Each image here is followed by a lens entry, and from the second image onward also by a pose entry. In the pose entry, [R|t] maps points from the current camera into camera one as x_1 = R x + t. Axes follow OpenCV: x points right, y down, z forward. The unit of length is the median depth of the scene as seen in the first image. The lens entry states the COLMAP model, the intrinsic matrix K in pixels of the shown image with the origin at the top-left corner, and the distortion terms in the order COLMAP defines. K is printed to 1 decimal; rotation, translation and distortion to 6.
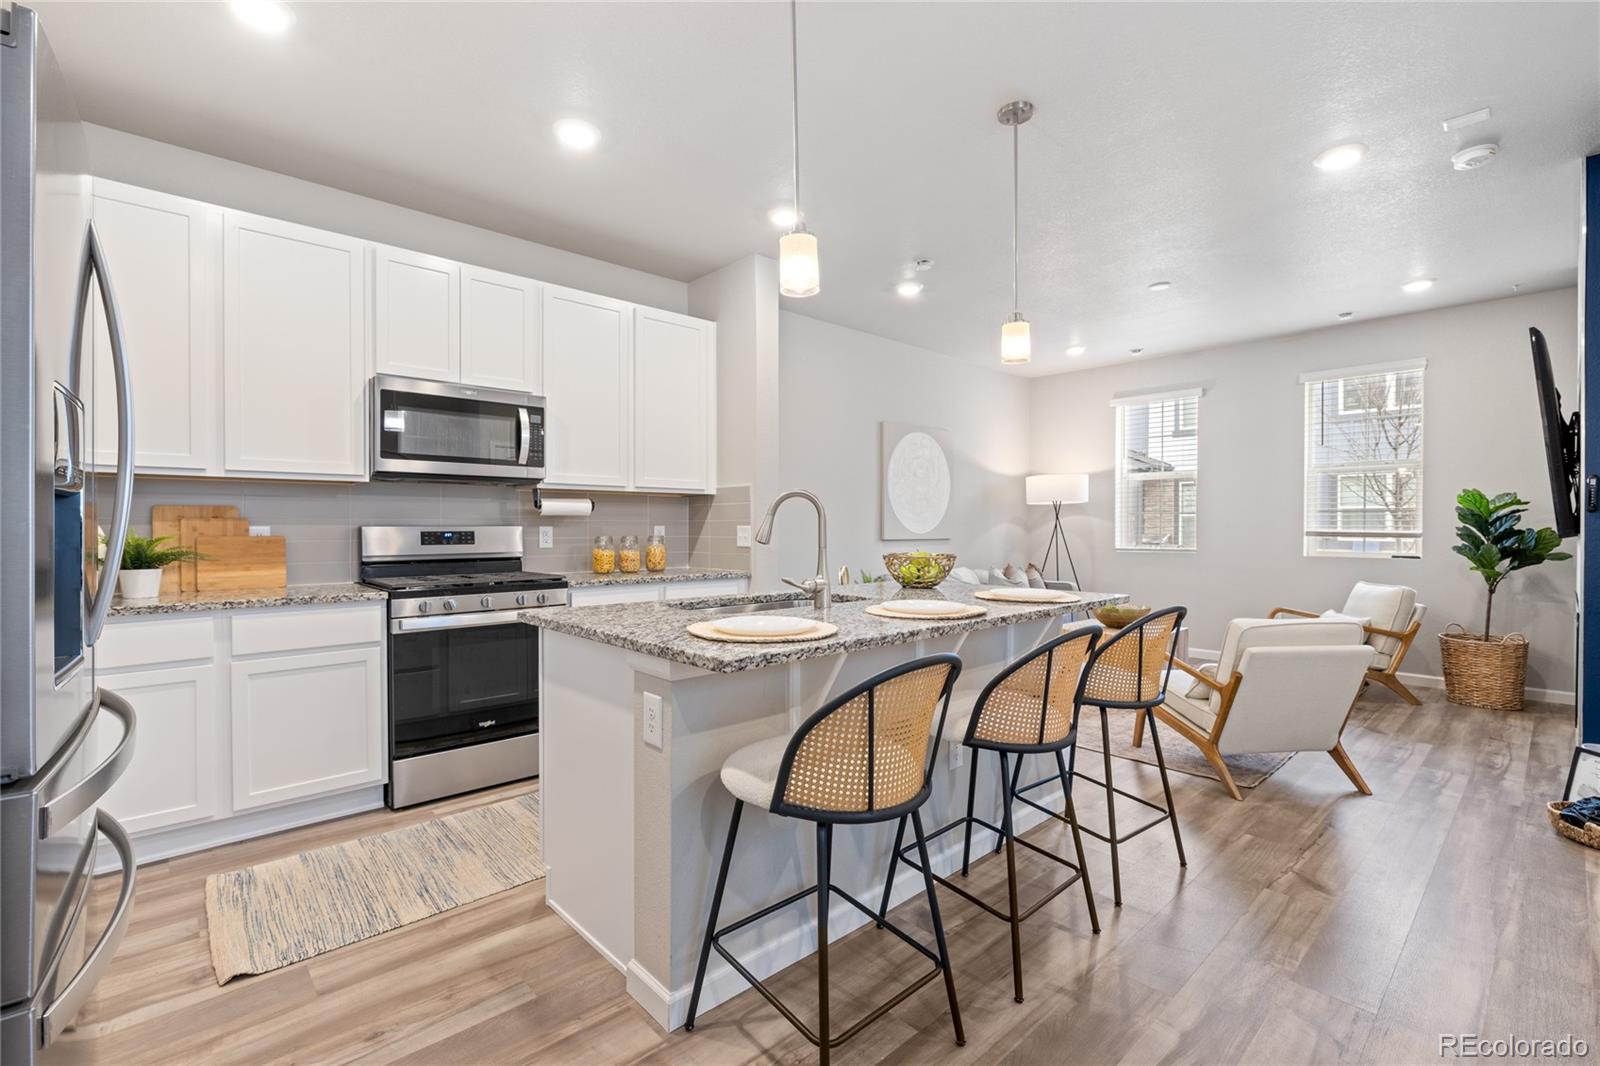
lens RADIAL K [[708.6, 0, 792.2], [0, 708.6, 531.7], [0, 0, 1]] dist [0.000479, 0.000074]
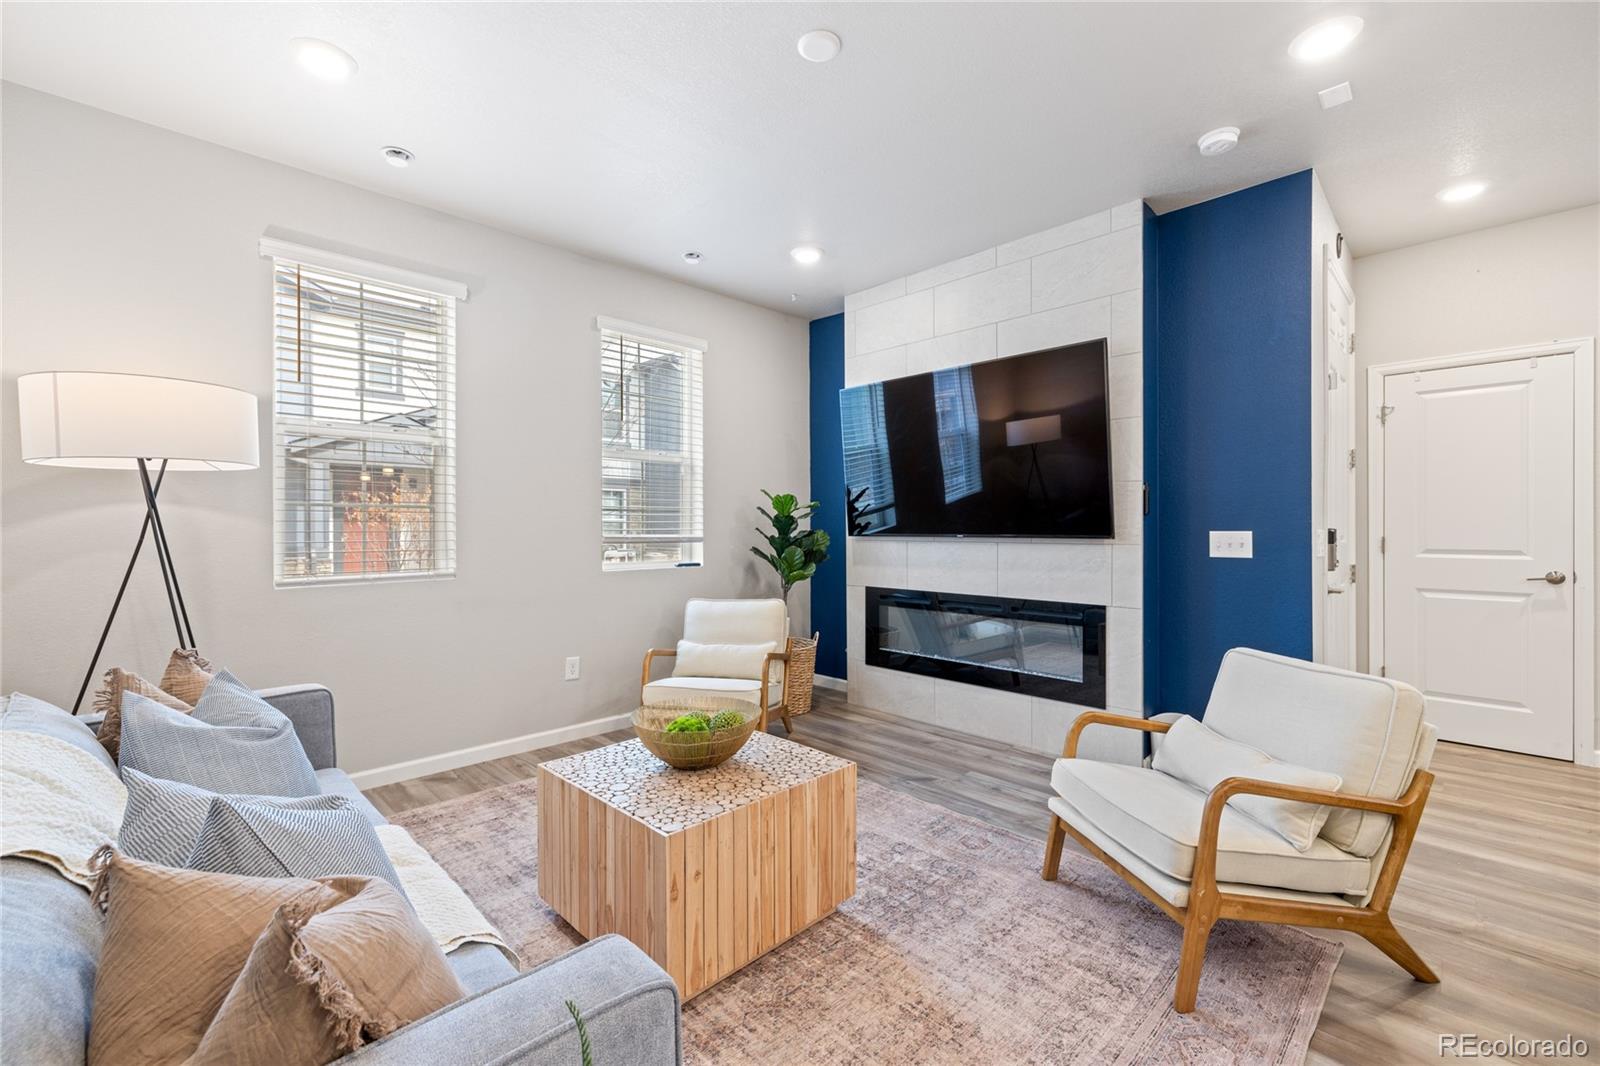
lens RADIAL K [[667.1, 0, 797.0], [0, 667.1, 528.0], [0, 0, 1]] dist [0.001904, -0.000043]
pose [[-0.036279, 0.000209, 0.999342, 0.067630], [0.010148, 0.999948, 0.000160, -0.012417], [-0.999290, 0.010147, -0.036280, 1.371467]]
